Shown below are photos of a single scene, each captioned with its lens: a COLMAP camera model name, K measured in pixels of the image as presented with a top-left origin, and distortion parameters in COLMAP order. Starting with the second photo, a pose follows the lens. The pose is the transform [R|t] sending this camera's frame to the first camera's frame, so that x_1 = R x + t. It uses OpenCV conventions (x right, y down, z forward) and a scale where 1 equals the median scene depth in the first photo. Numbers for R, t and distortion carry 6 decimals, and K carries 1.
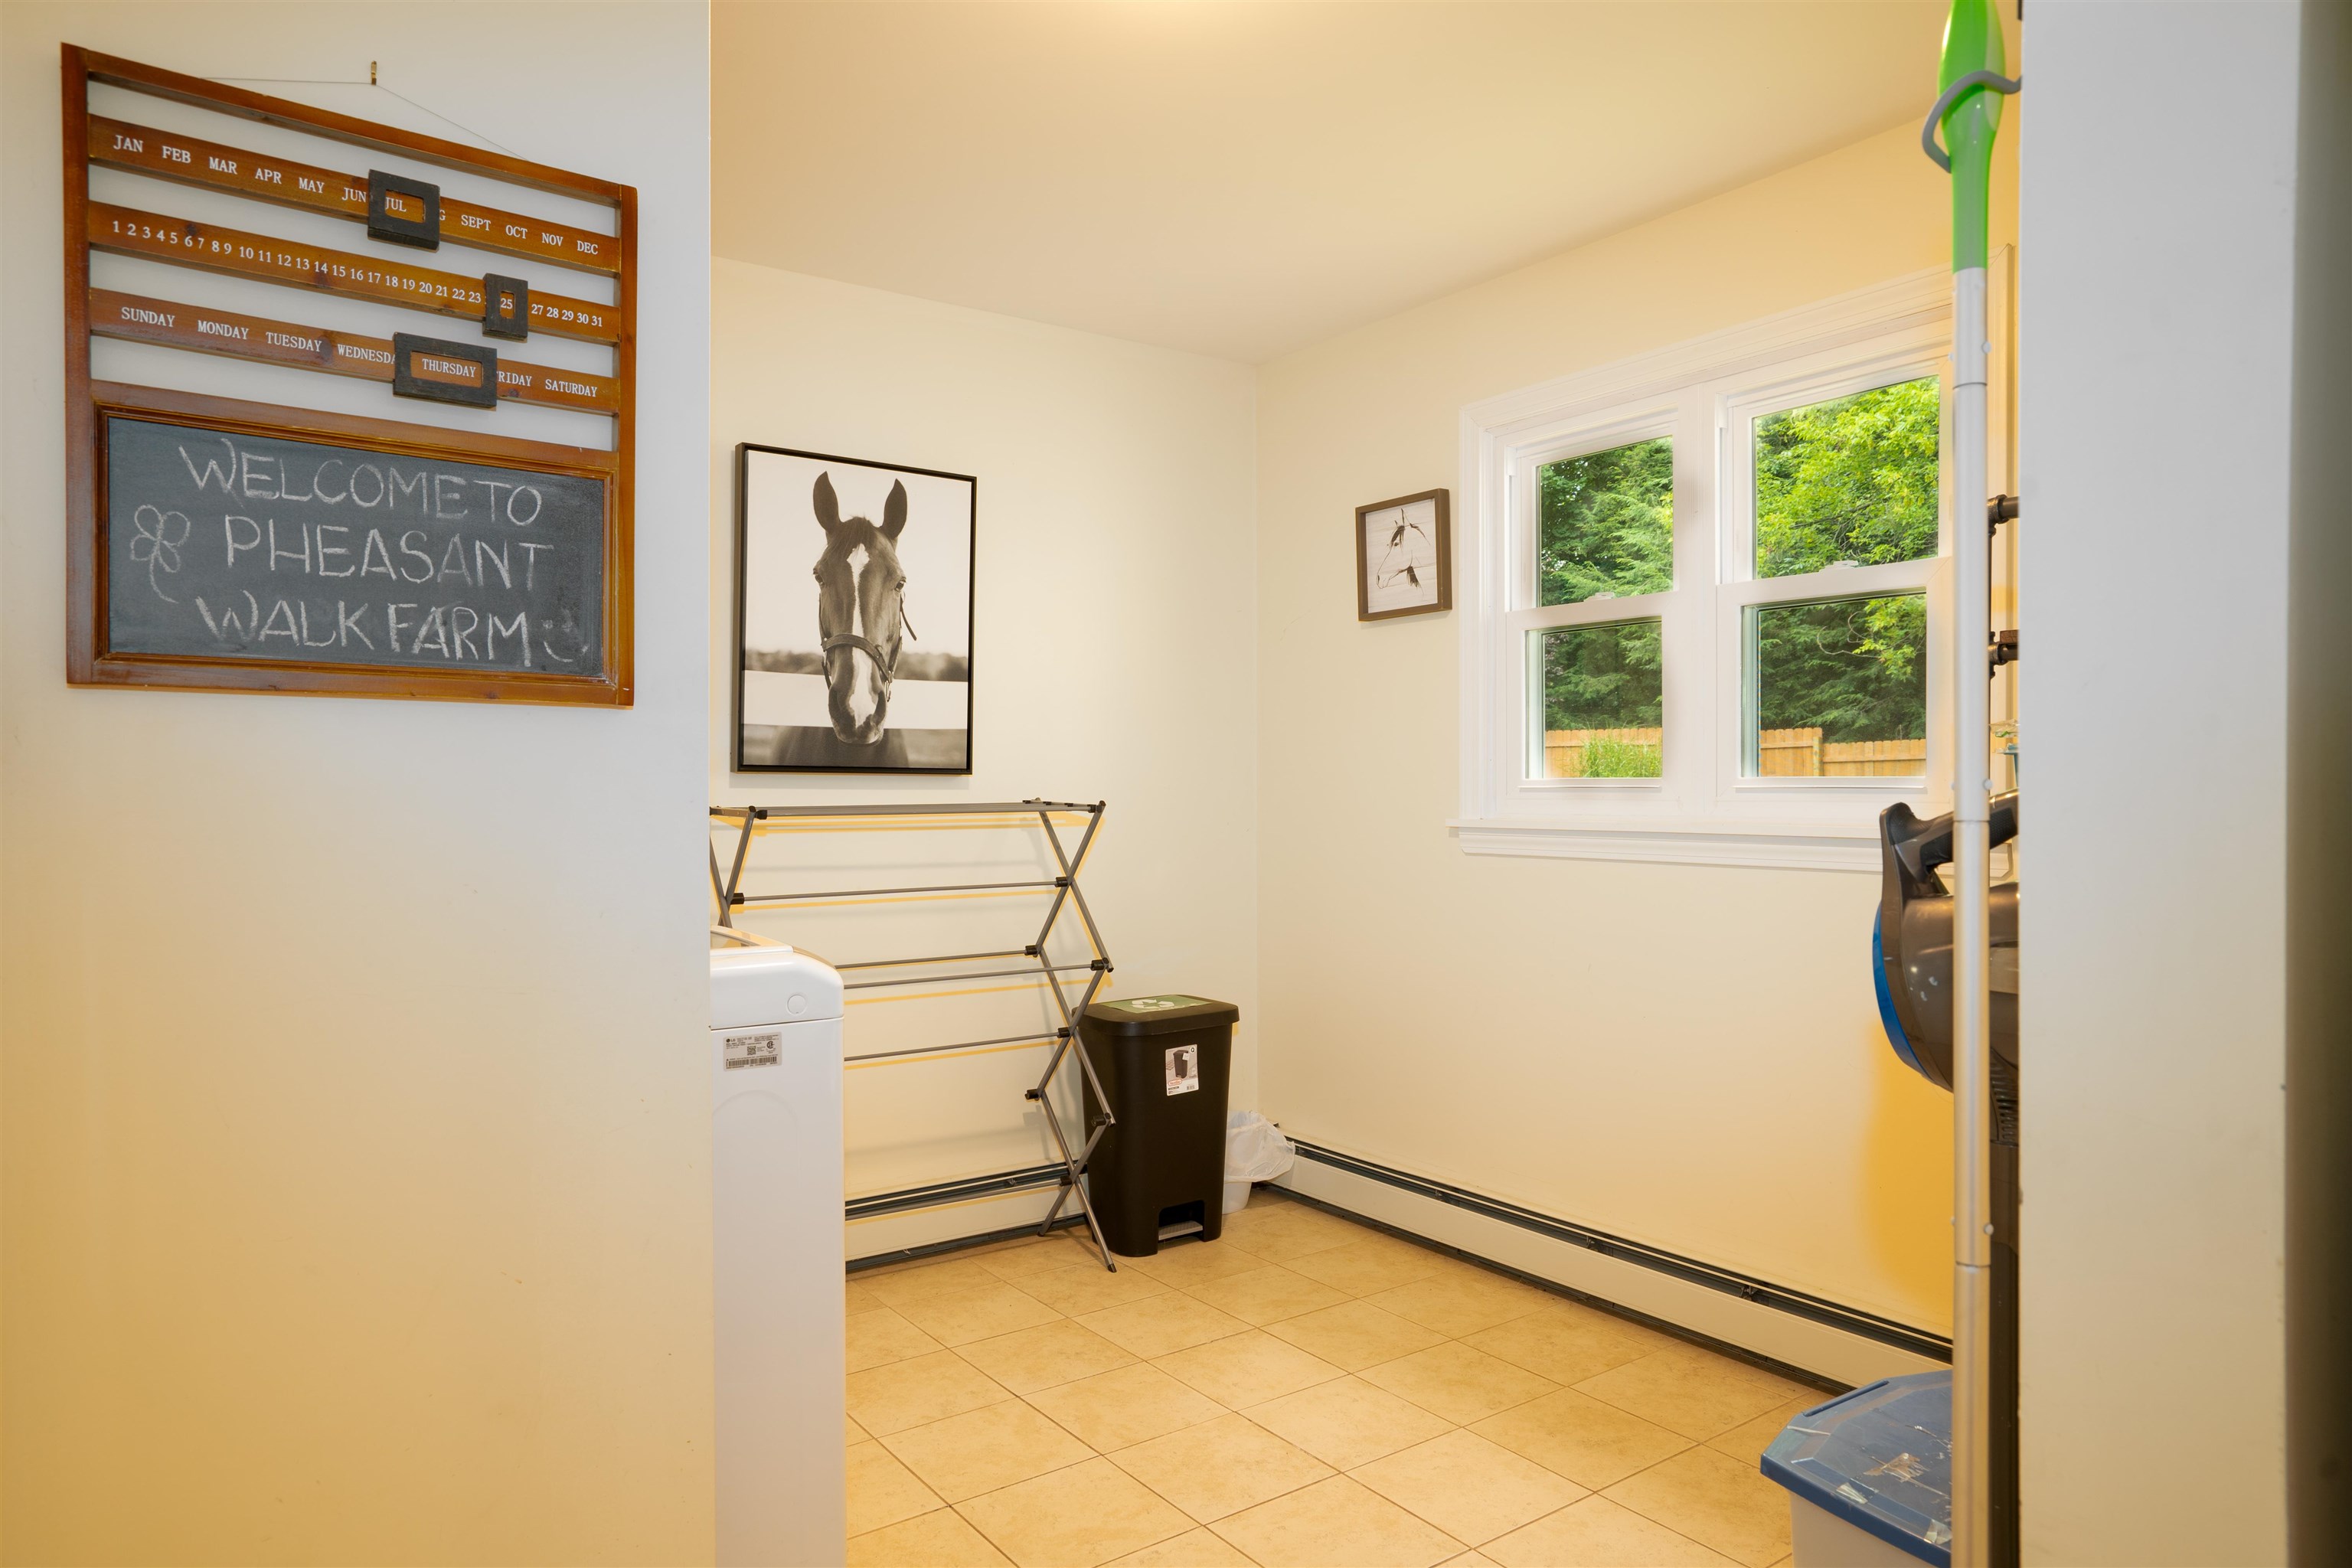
lens RADIAL K [[1427.6, 0, 1173.4], [0, 1427.6, 798.6], [0, 0, 1]] dist [-0.050055, 0.058125]
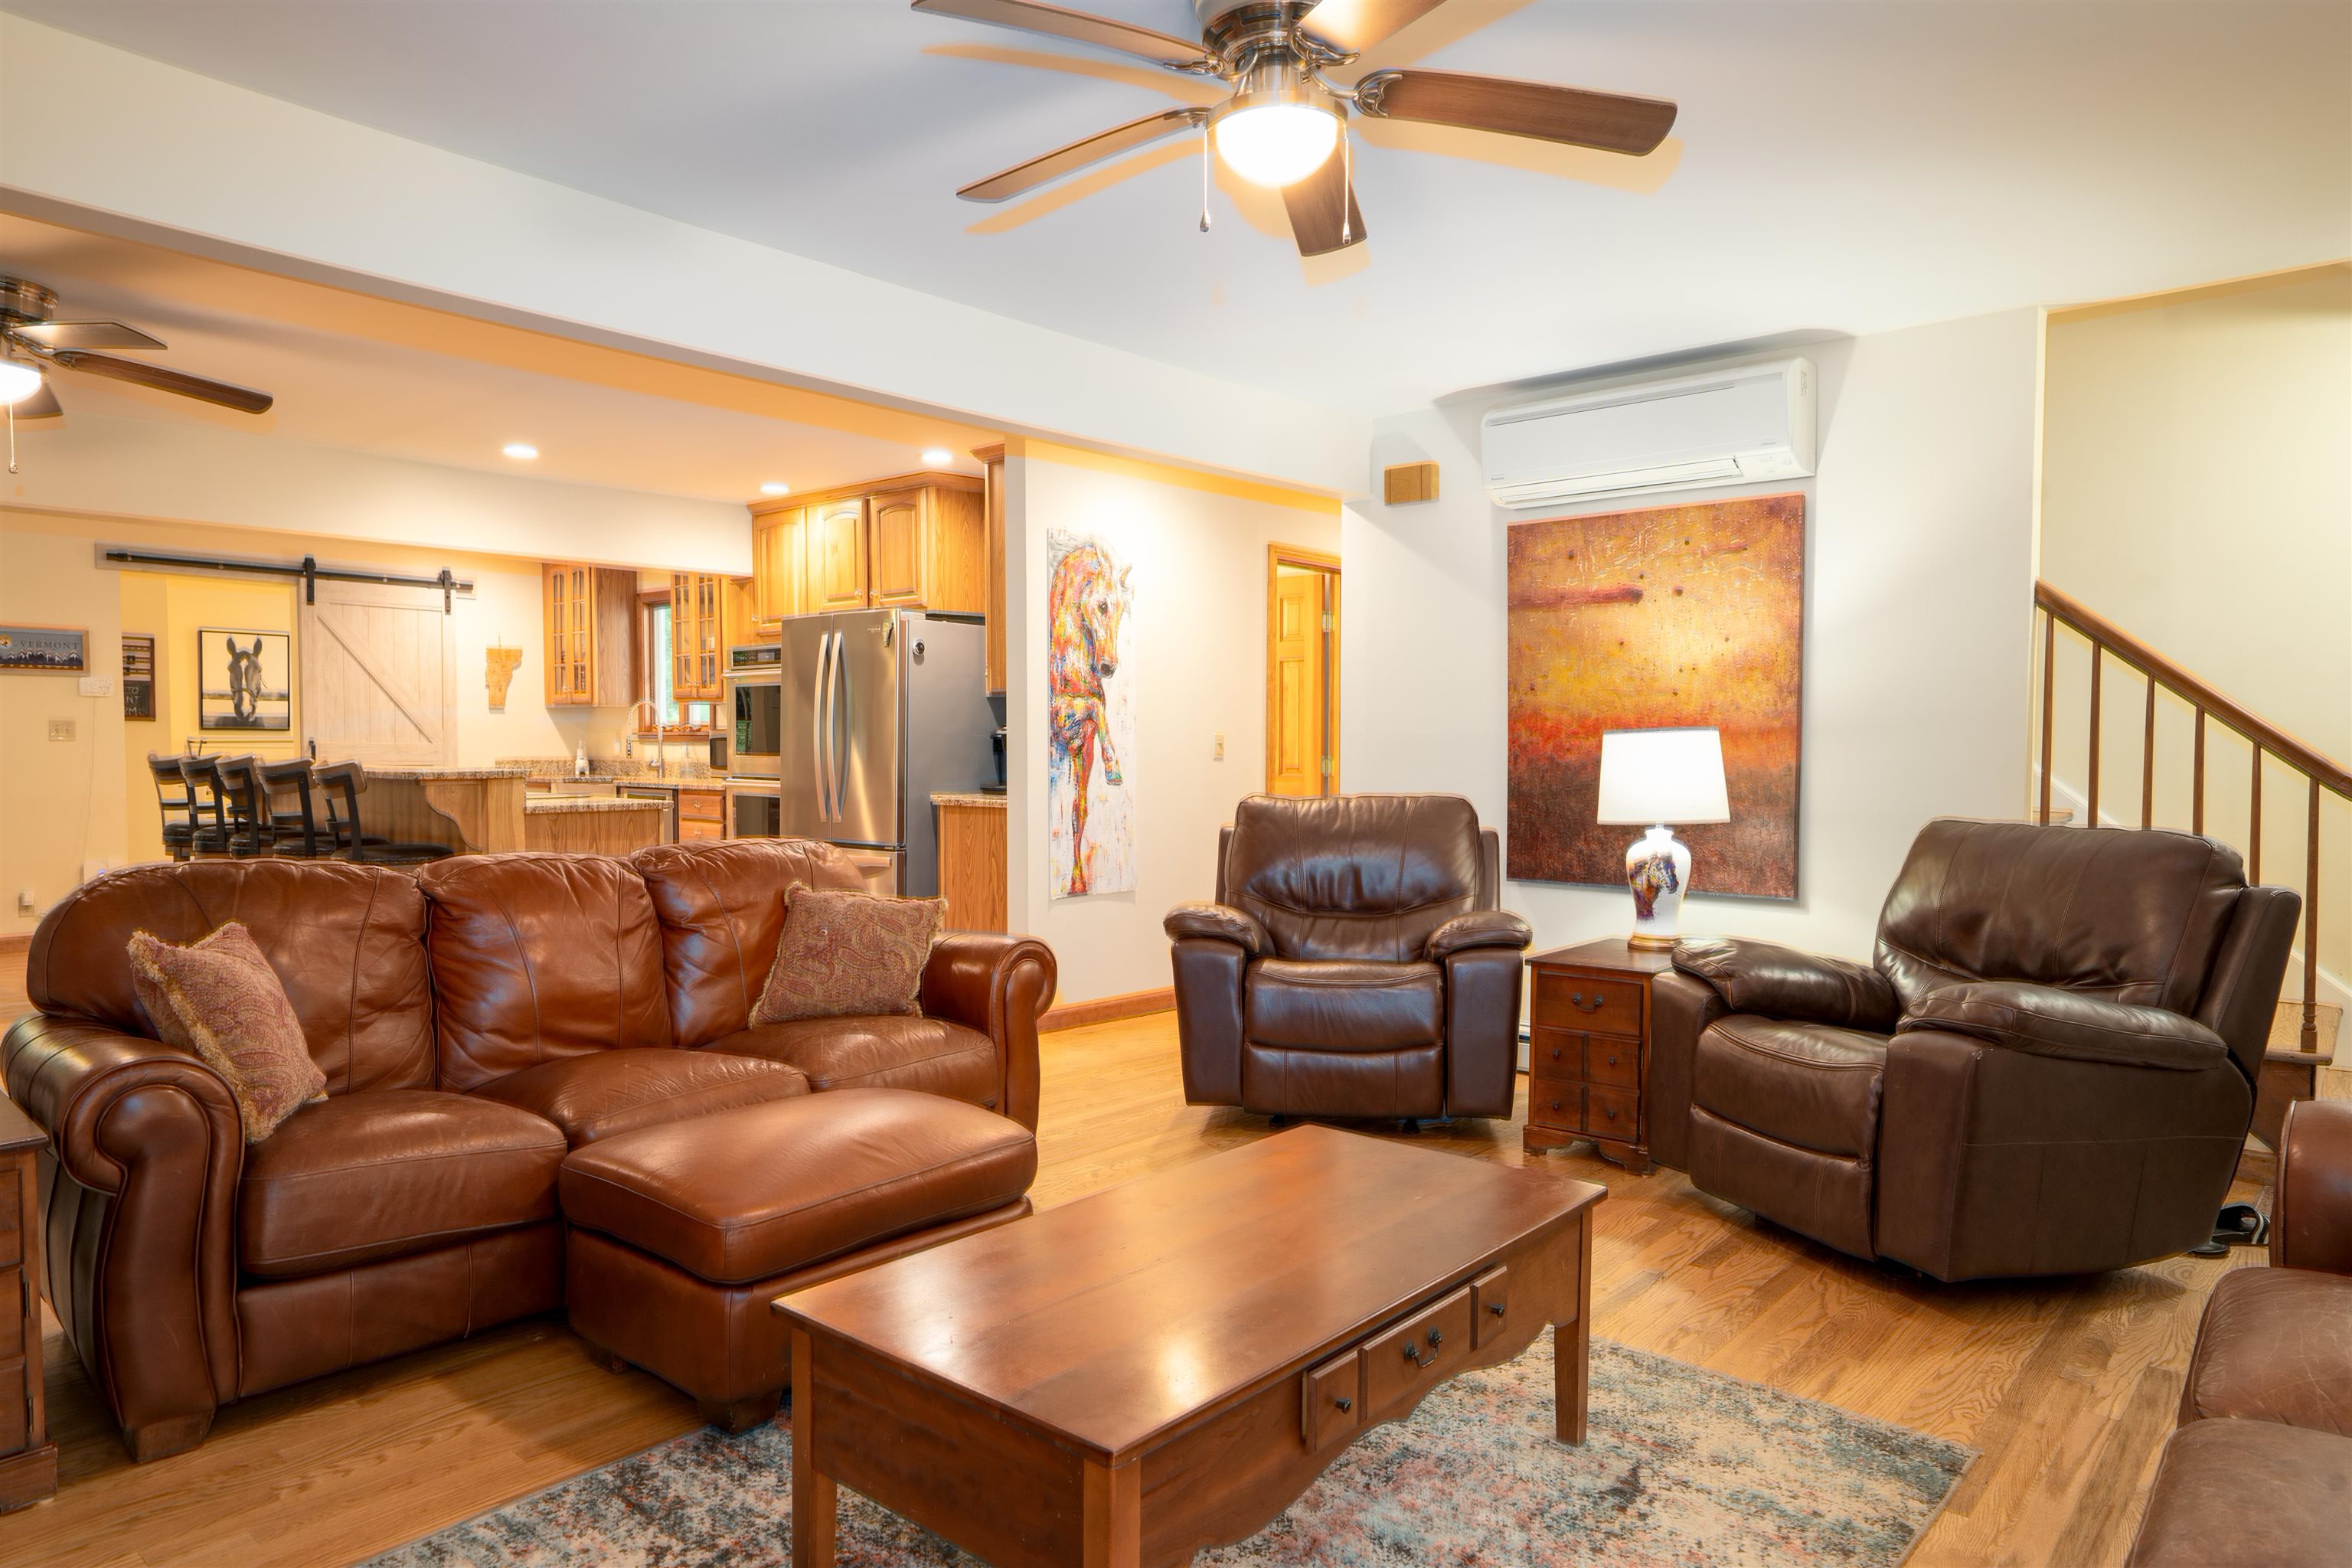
lens RADIAL K [[1427.6, 0, 1173.4], [0, 1427.6, 798.6], [0, 0, 1]] dist [-0.050055, 0.058125]
pose [[0.972717, -0.006448, 0.231907, 2.561903], [-0.002265, 0.999302, 0.037285, 0.033521], [-0.231985, -0.036793, 0.972023, -6.172528]]
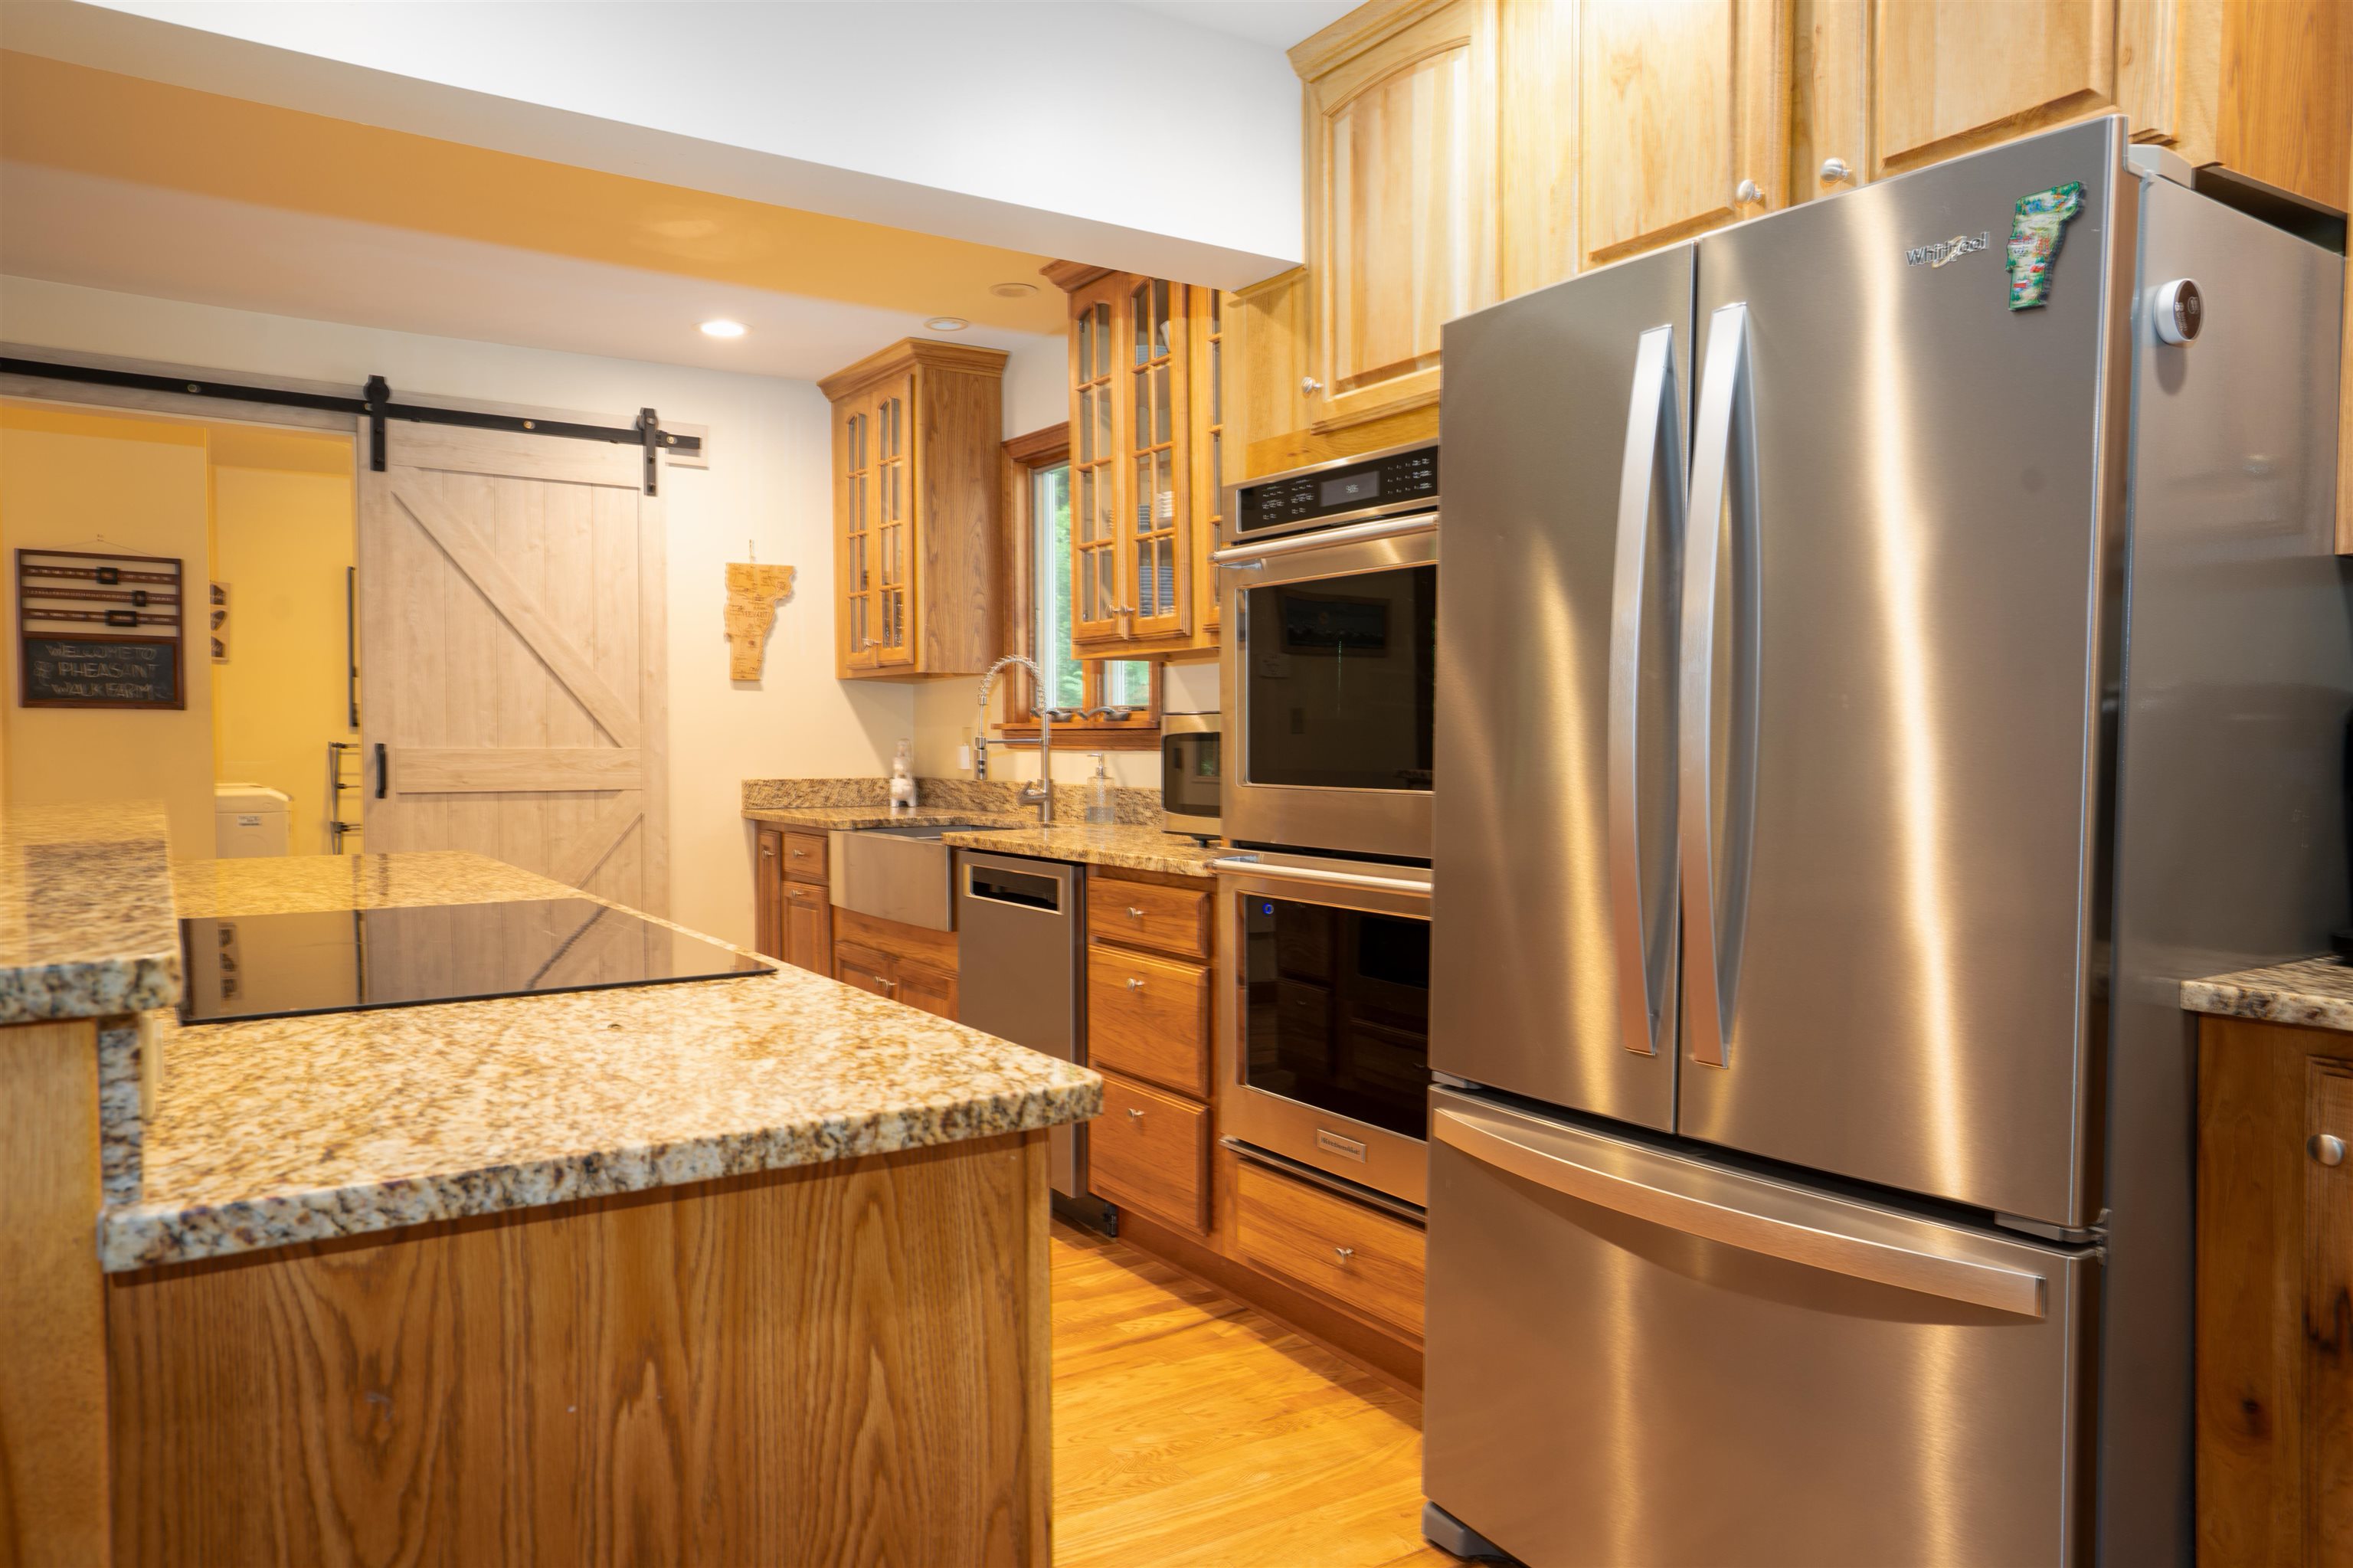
lens RADIAL K [[1552.9, 0, 1167.7], [0, 1552.9, 802.2], [0, 0, 1]] dist [-0.019077, 0.034635]
pose [[0.999426, 0.000256, -0.033884, 2.173360], [0.001006, 0.999307, 0.037213, 0.021263], [0.033870, -0.037226, 0.998733, -2.740902]]
